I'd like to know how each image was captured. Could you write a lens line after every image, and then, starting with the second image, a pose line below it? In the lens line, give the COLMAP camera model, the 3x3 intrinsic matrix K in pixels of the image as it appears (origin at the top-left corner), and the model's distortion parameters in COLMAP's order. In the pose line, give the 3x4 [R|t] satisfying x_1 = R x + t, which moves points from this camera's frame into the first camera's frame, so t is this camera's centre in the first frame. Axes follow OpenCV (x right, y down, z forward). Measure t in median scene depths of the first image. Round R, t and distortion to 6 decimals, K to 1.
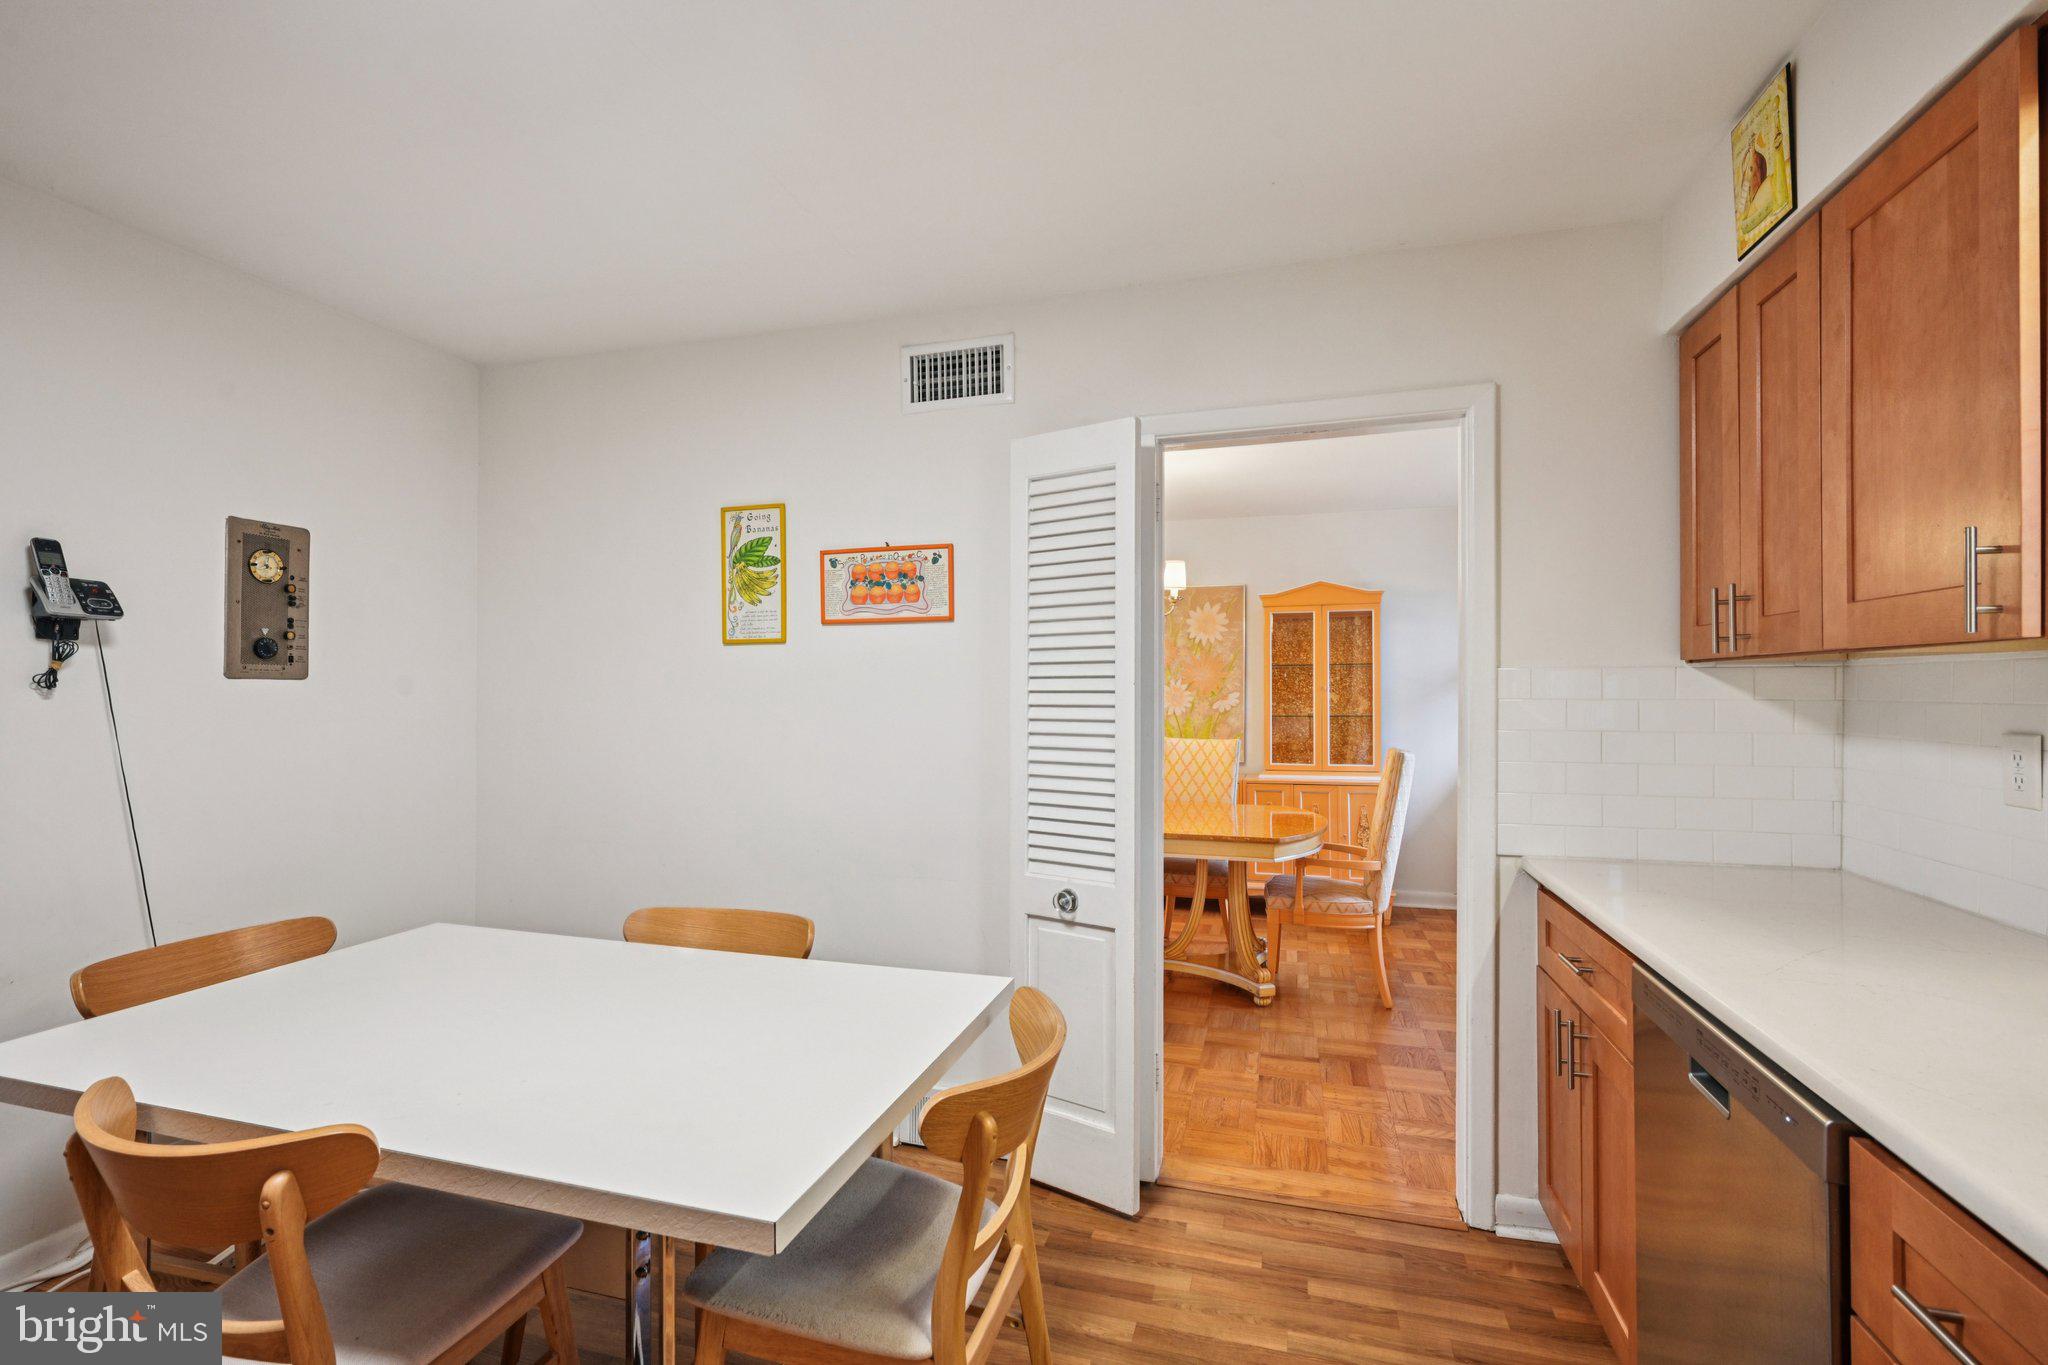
lens RADIAL K [[915.9, 0, 1025.3], [0, 915.9, 688.3], [0, 0, 1]] dist [-0.000609, 0.001055]
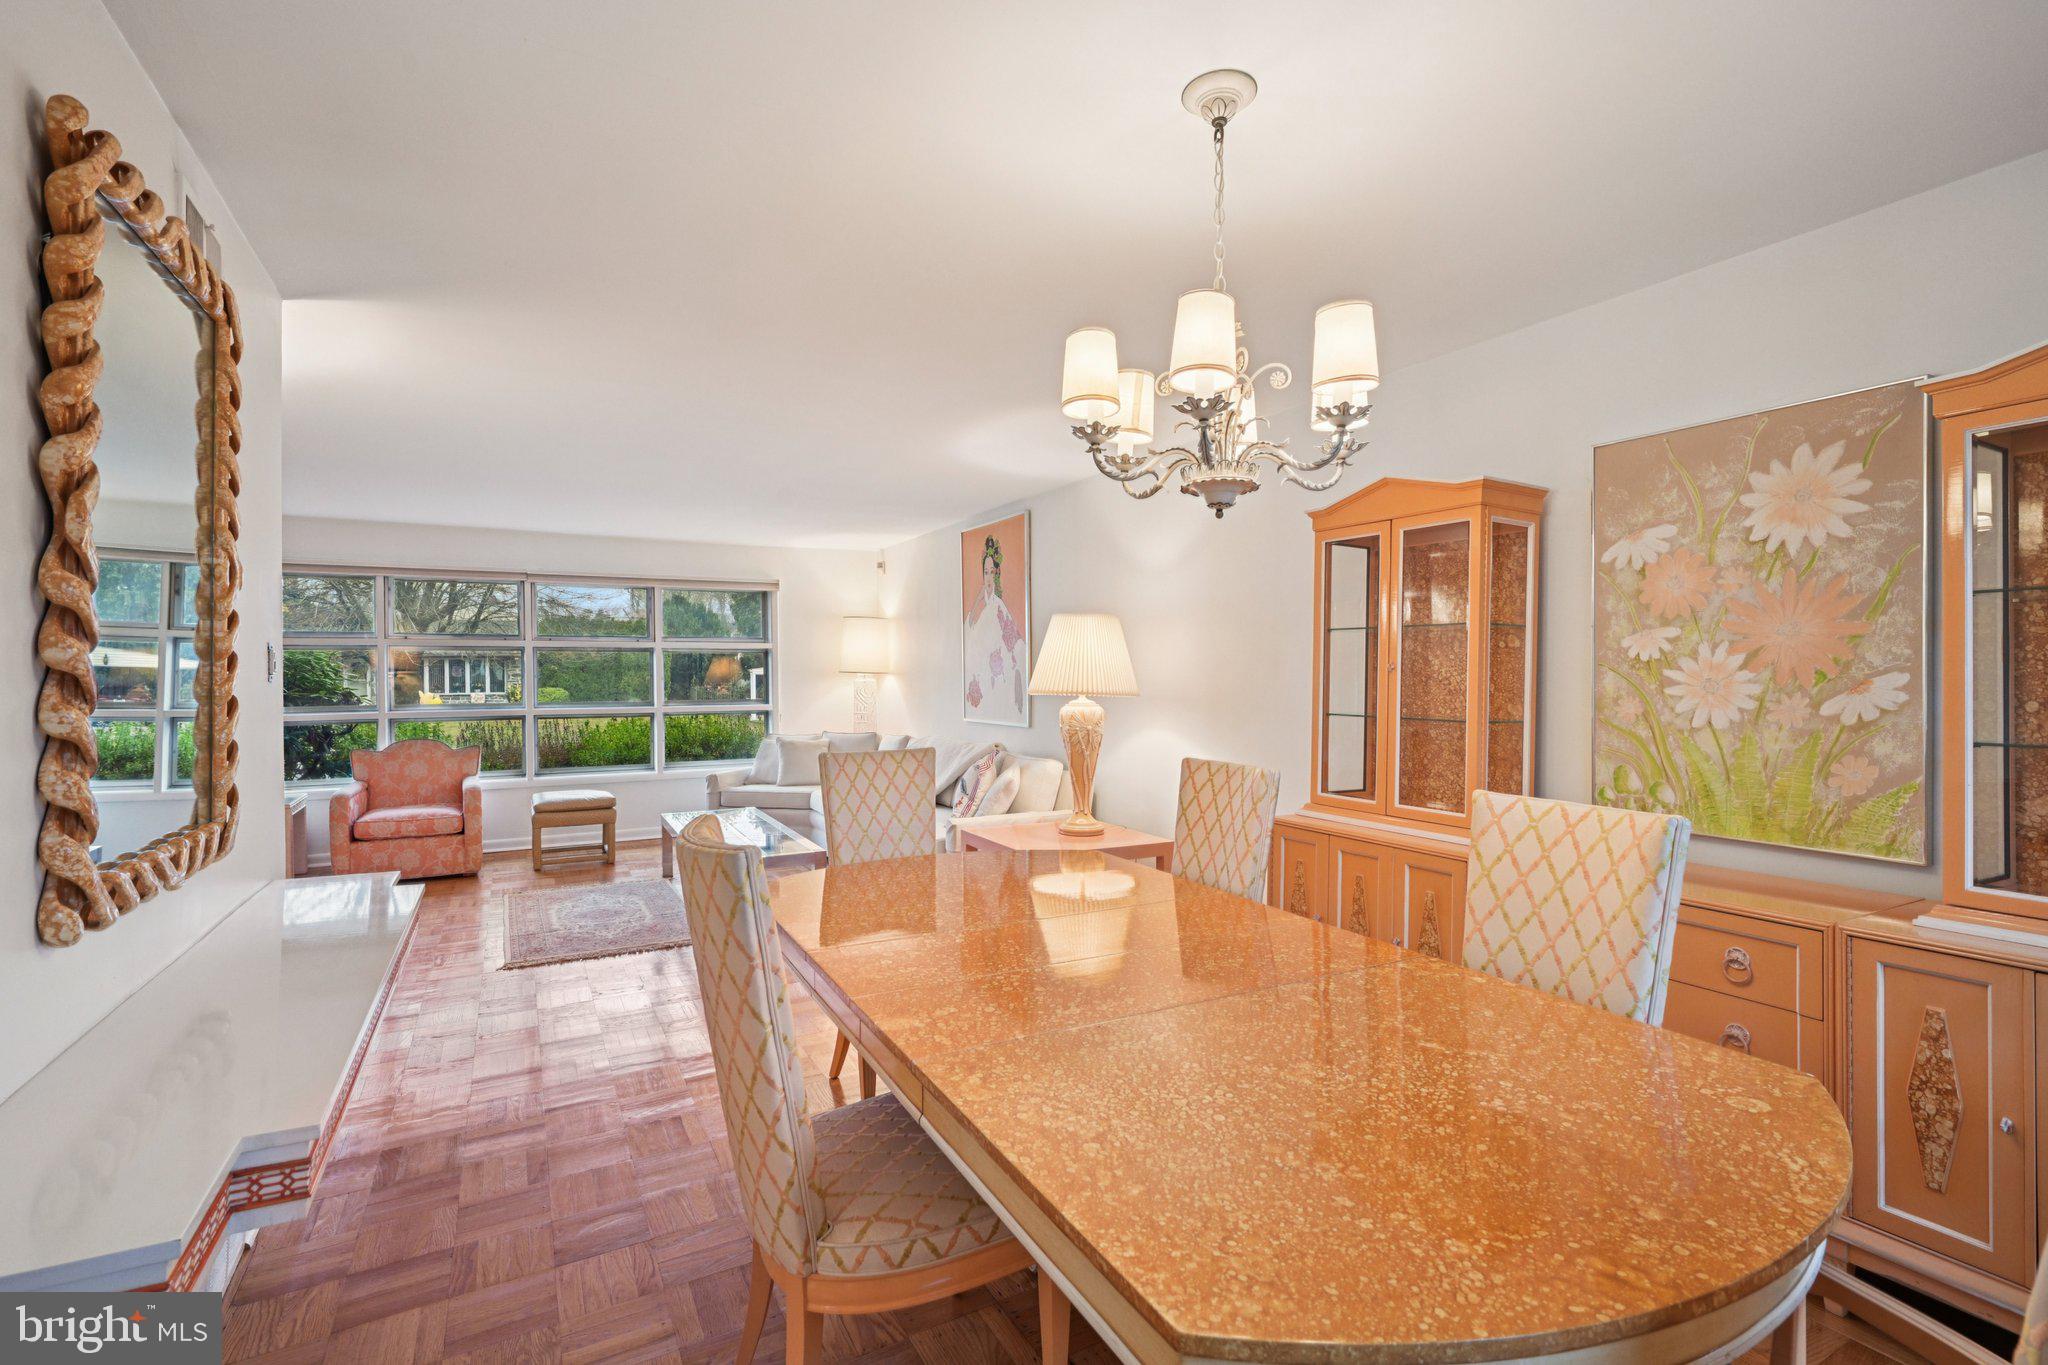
lens RADIAL K [[915.9, 0, 1009.1], [0, 915.9, 682.2], [0, 0, 1]] dist [-0.000609, 0.001055]
pose [[0.692013, -0.003795, -0.721875, 0.262360], [0.012484, 0.999900, 0.006711, 0.001311], [0.721777, -0.013656, 0.691991, 0.512099]]
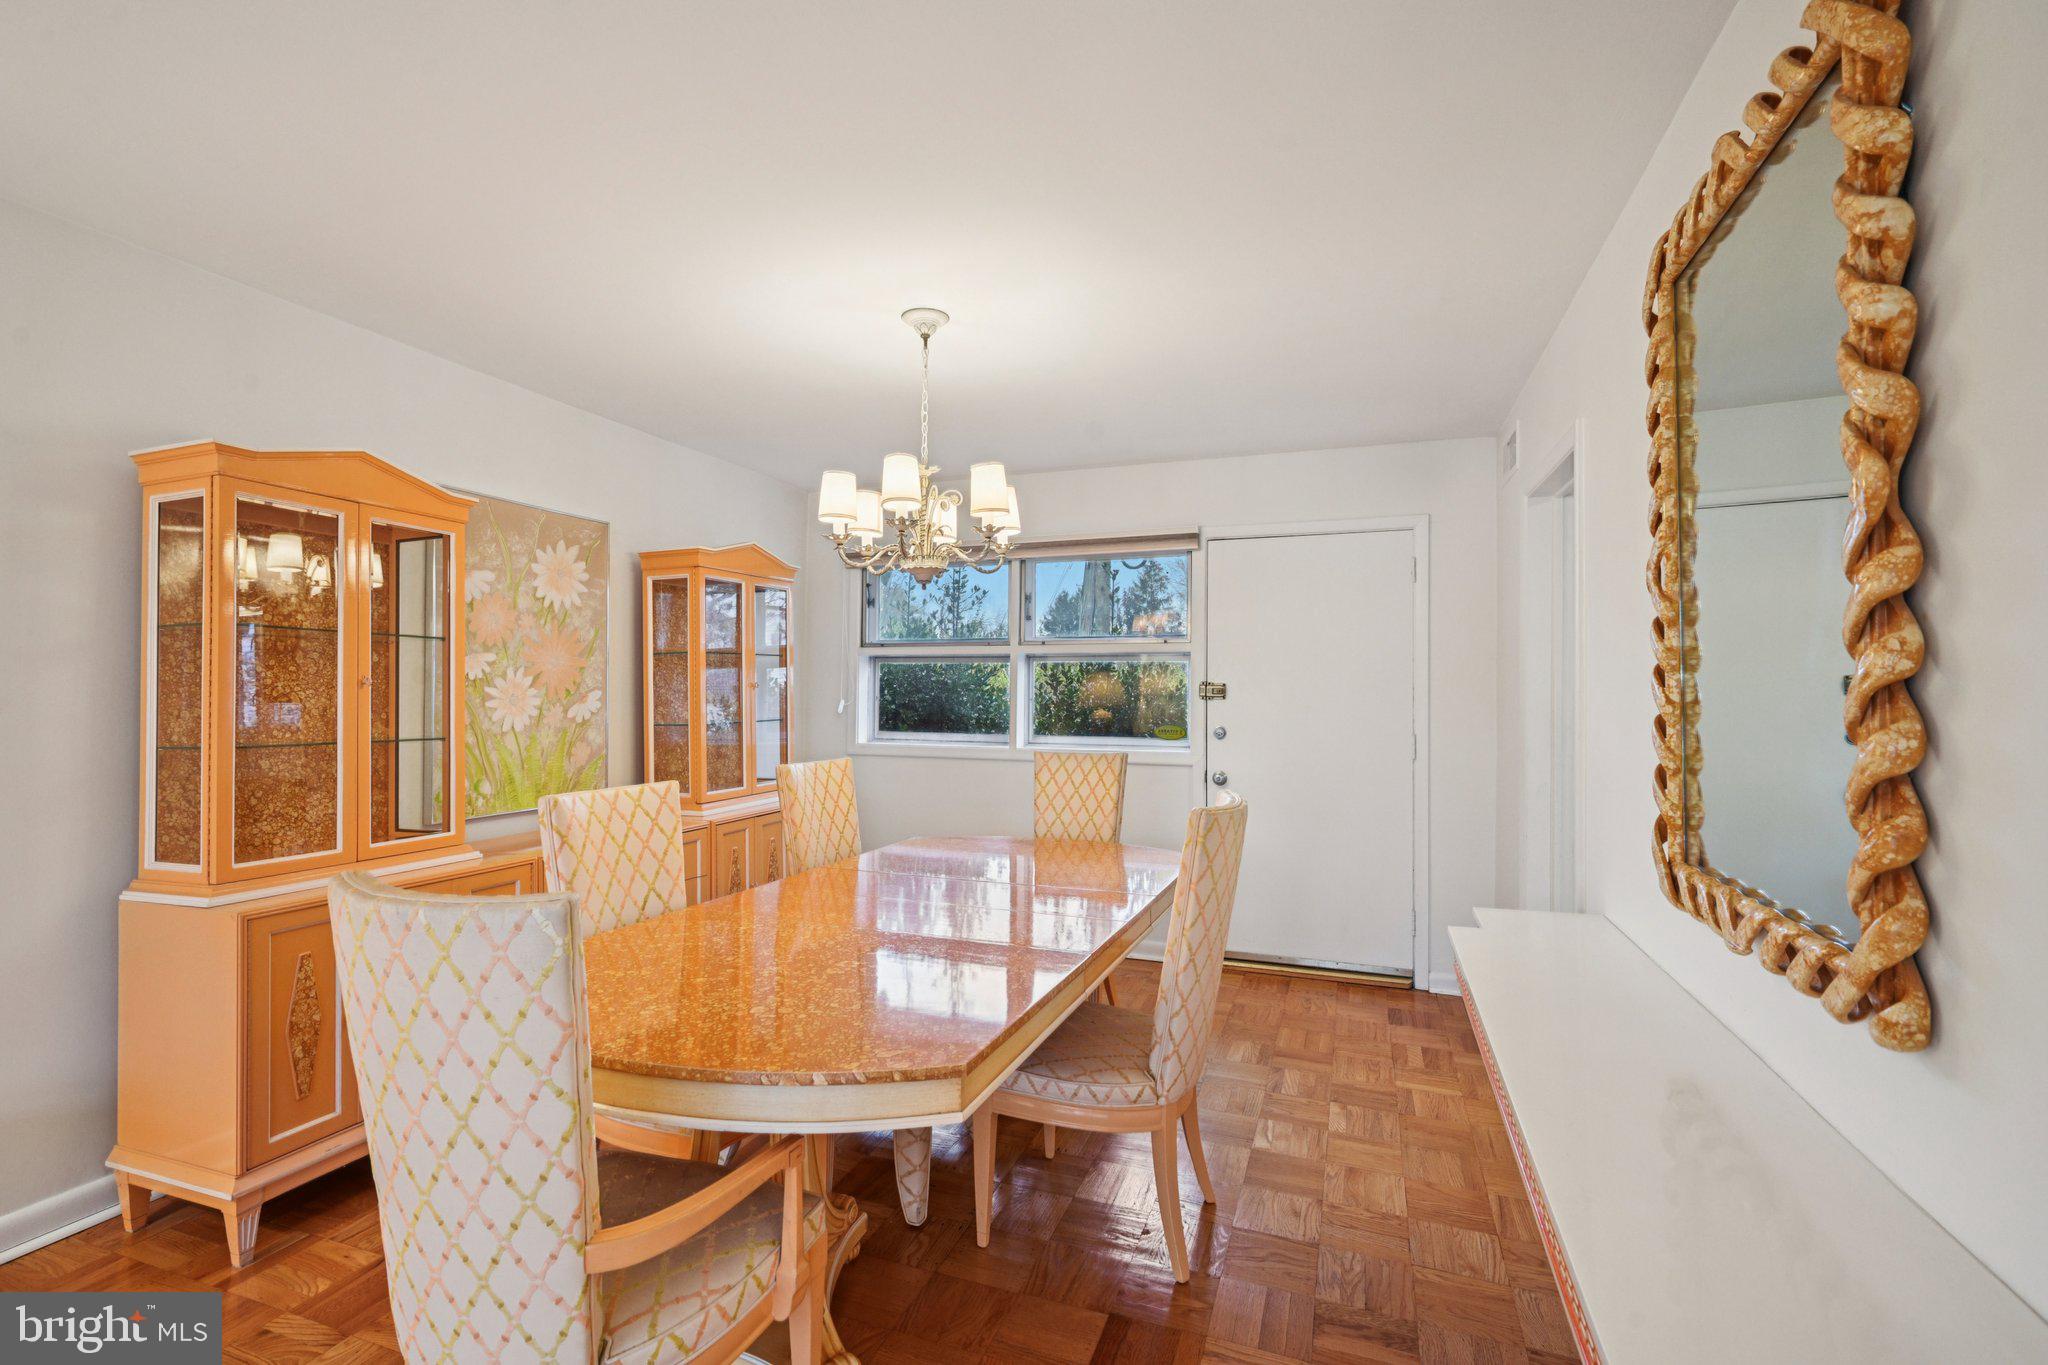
lens RADIAL K [[915.9, 0, 1019.4], [0, 915.9, 689.4], [0, 0, 1]] dist [-0.000609, 0.001055]
pose [[0.080229, -0.004628, 0.996766, -0.397119], [-0.009160, 0.999944, 0.005380, -0.002510], [-0.996734, -0.009562, 0.080182, 0.695188]]
